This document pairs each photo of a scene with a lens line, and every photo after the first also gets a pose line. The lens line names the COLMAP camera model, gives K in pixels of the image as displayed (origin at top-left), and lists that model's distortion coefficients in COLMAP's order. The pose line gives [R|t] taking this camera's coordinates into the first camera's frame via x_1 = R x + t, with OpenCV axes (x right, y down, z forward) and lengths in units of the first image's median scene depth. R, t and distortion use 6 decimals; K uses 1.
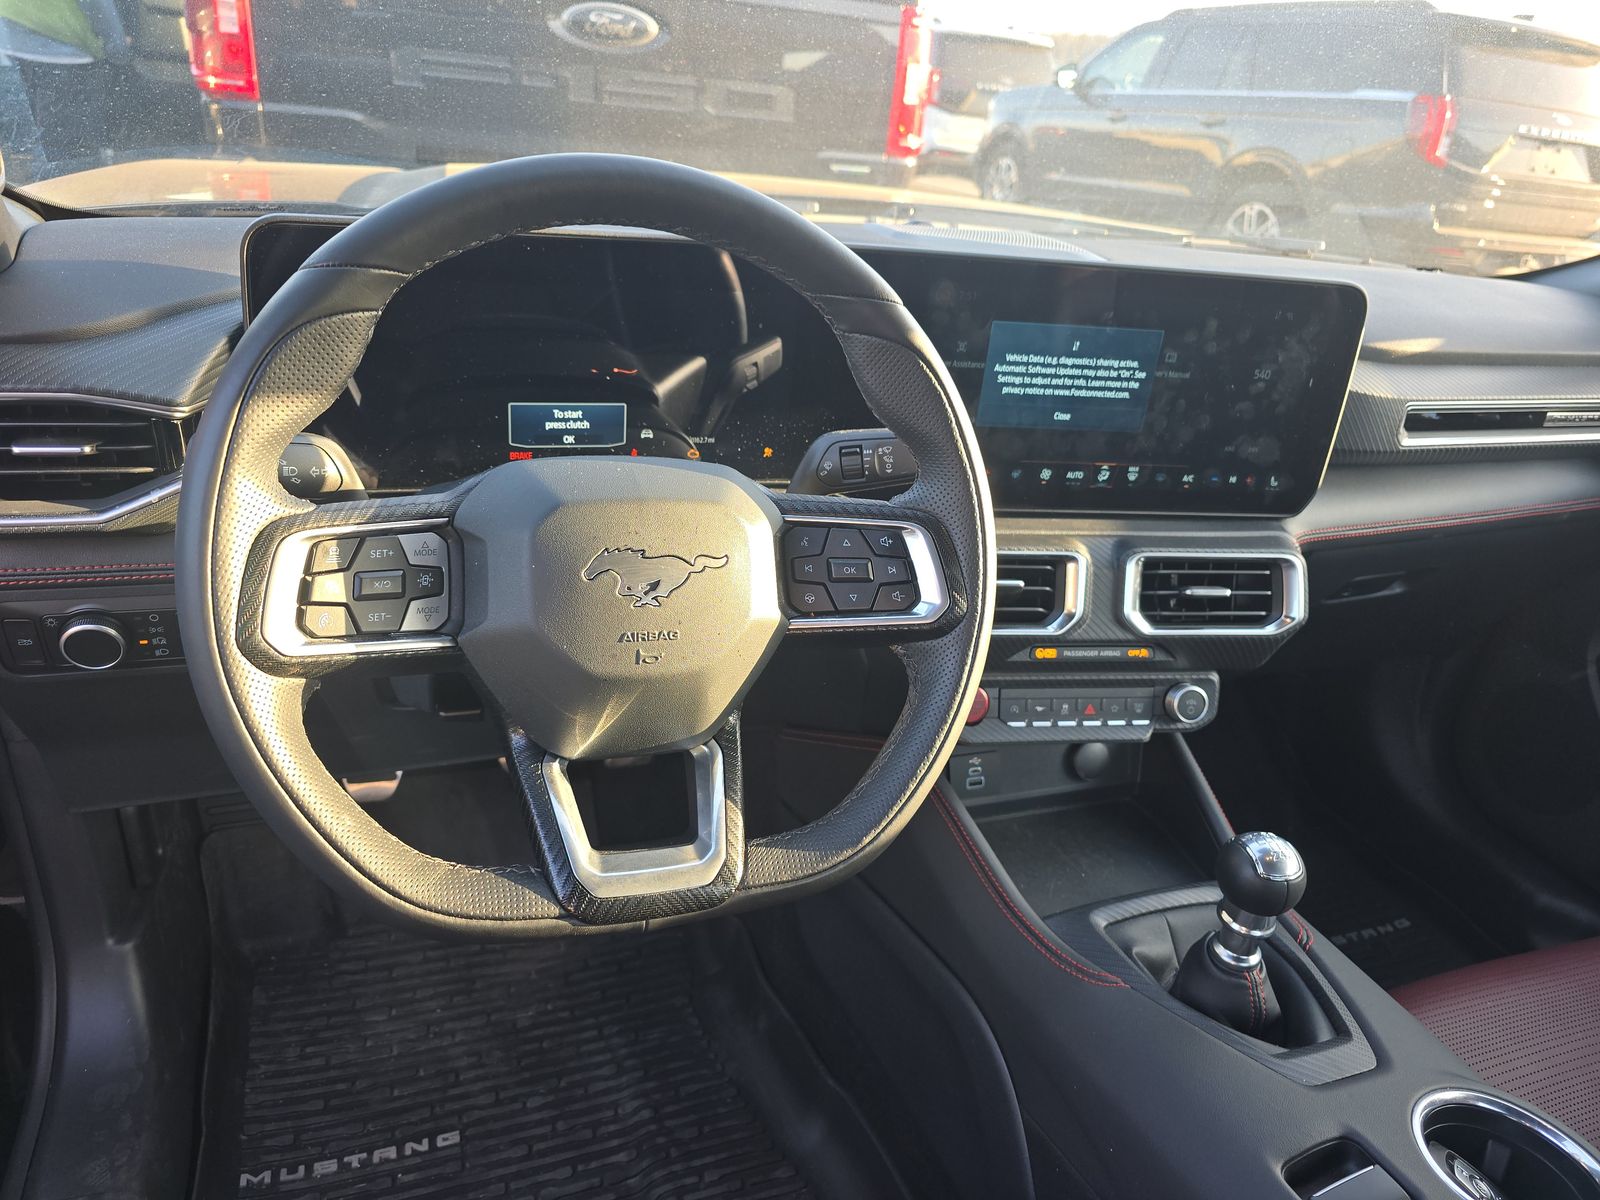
lens RADIAL K [[1081.8, 0, 793.8], [0, 1081.8, 596.5], [0, 0, 1]] dist [0.072659, -0.067452]
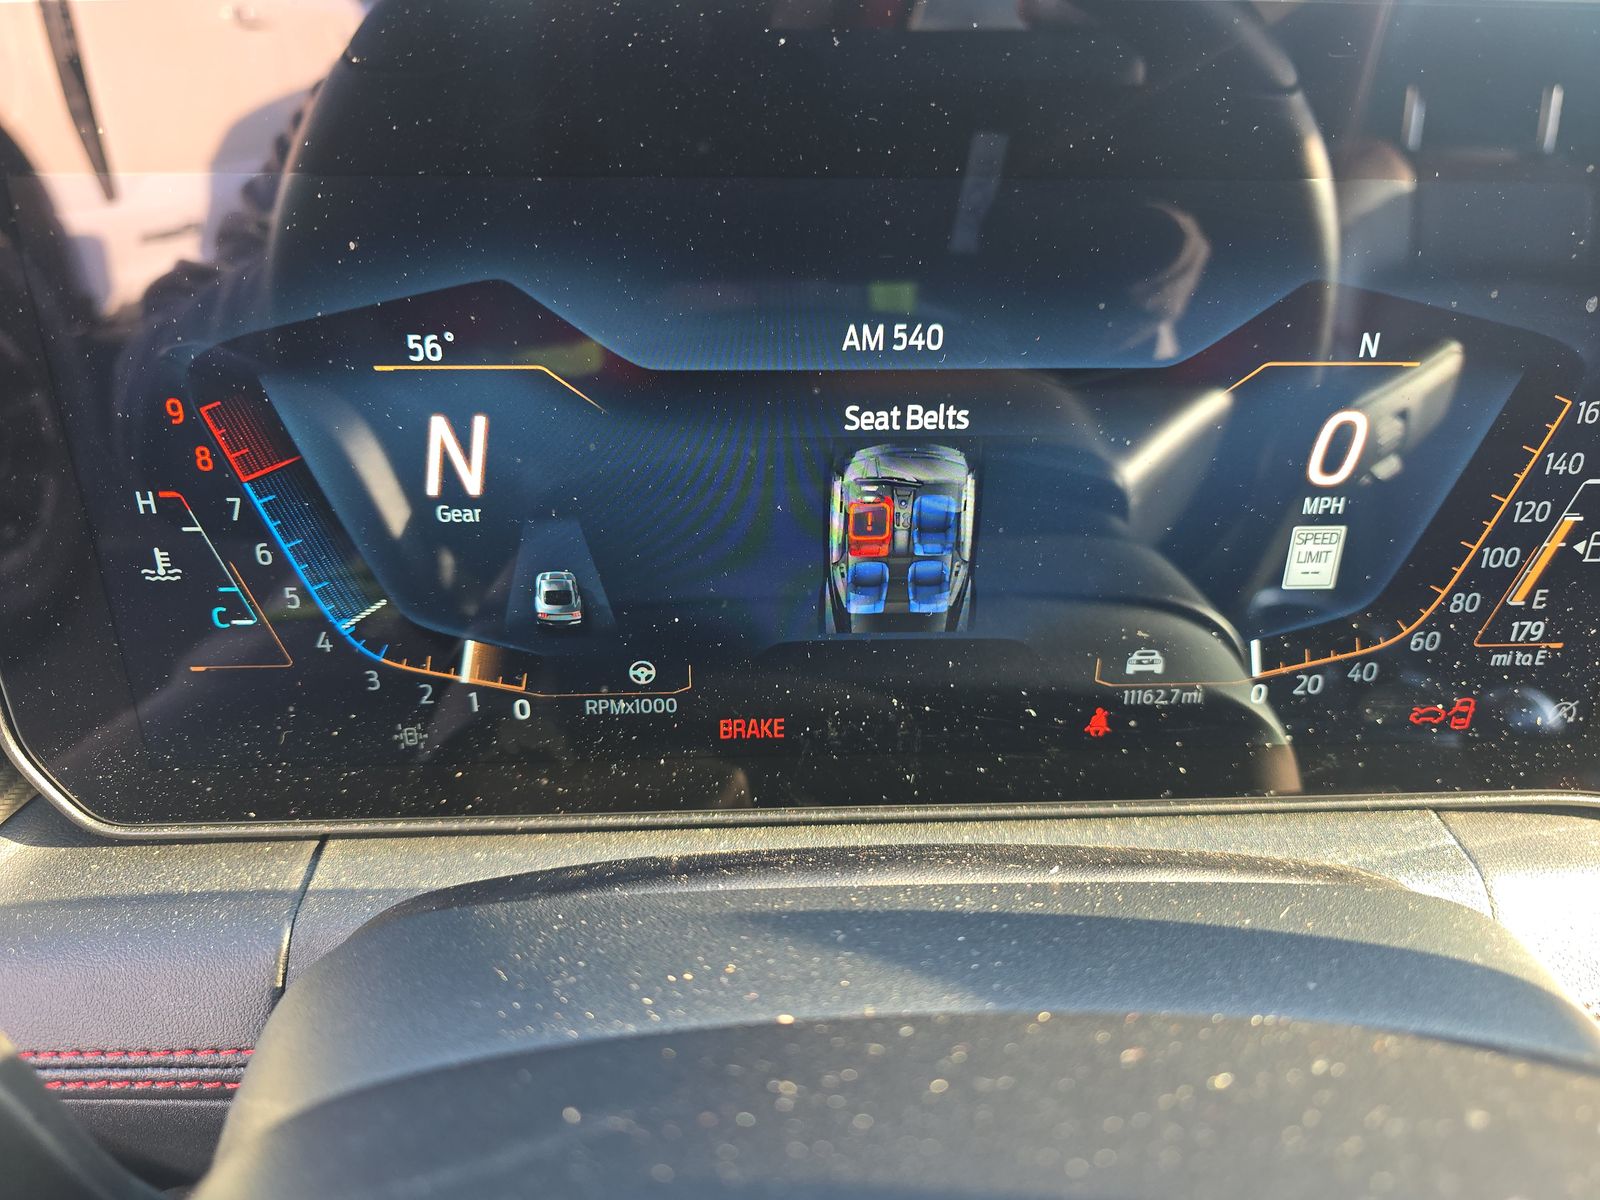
lens RADIAL K [[1072.0, 0, 791.6], [0, 1072.0, 596.8], [0, 0, 1]] dist [0.051877, -0.045336]
pose [[0.948212, 0.049320, -0.313786, -0.148077], [-0.049053, 0.998758, 0.008750, -0.182020], [0.313828, 0.007095, 0.949453, 0.733166]]
